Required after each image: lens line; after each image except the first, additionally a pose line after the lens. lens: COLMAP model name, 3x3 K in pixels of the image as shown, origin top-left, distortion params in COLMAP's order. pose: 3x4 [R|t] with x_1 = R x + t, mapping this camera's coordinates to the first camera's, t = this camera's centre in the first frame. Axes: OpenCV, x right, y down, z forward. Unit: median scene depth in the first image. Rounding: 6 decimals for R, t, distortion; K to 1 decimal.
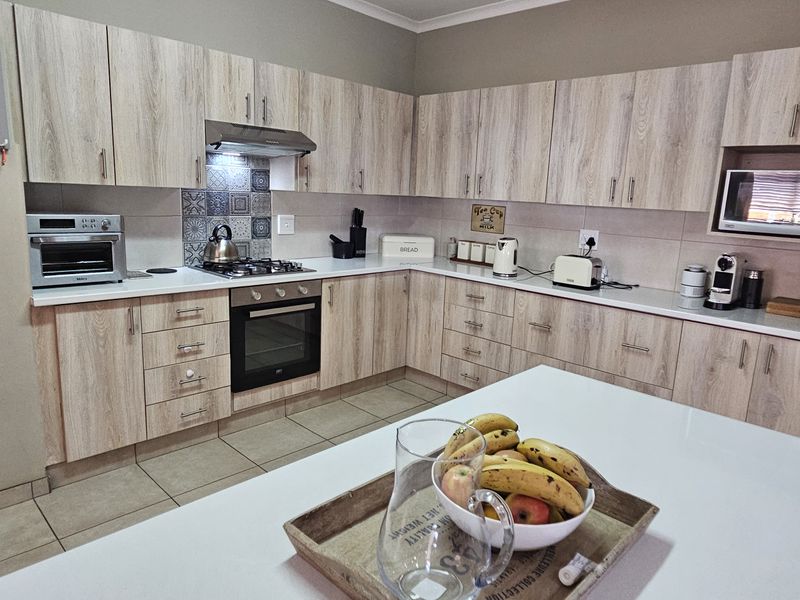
lens RADIAL K [[540.3, 0, 406.5], [0, 540.3, 297.3], [0, 0, 1]] dist [0.006960, 0.000145]
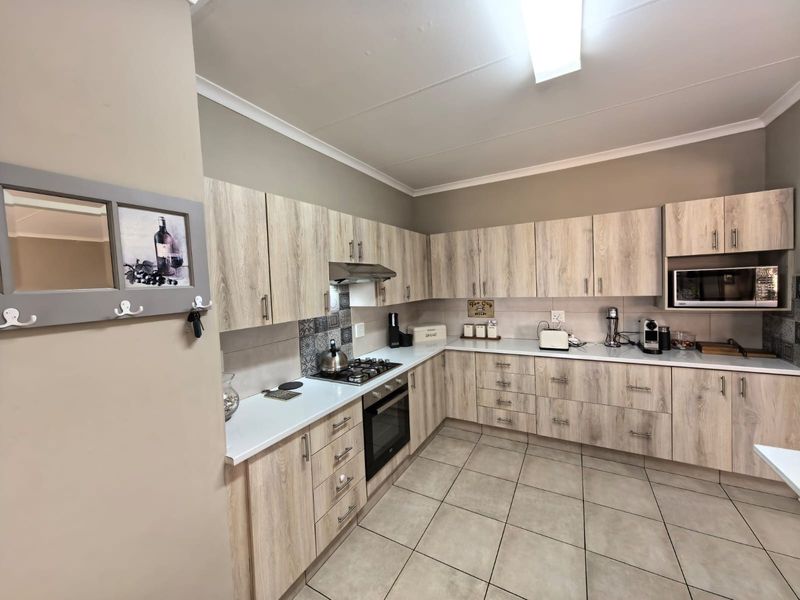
lens RADIAL K [[308.5, 0, 402.6], [0, 308.5, 296.8], [0, 0, 1]] dist [0.000109, 0.002712]
pose [[0.963130, -0.097833, 0.250619, -0.356761], [0.133629, 0.982466, -0.130016, -0.117949], [-0.233504, 0.158713, 0.959315, 0.251494]]
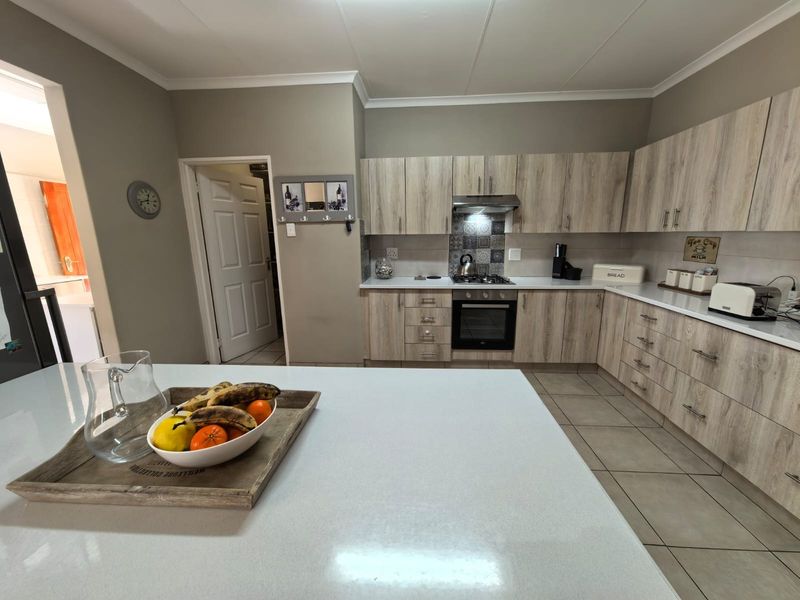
lens RADIAL K [[308.5, 0, 407.4], [0, 308.5, 294.4], [0, 0, 1]] dist [0.000109, 0.002712]
pose [[0.645803, 0.097624, -0.757237, 0.313354], [-0.109877, 0.993351, 0.034356, -0.017281], [0.755557, 0.061015, 0.652236, 0.209162]]
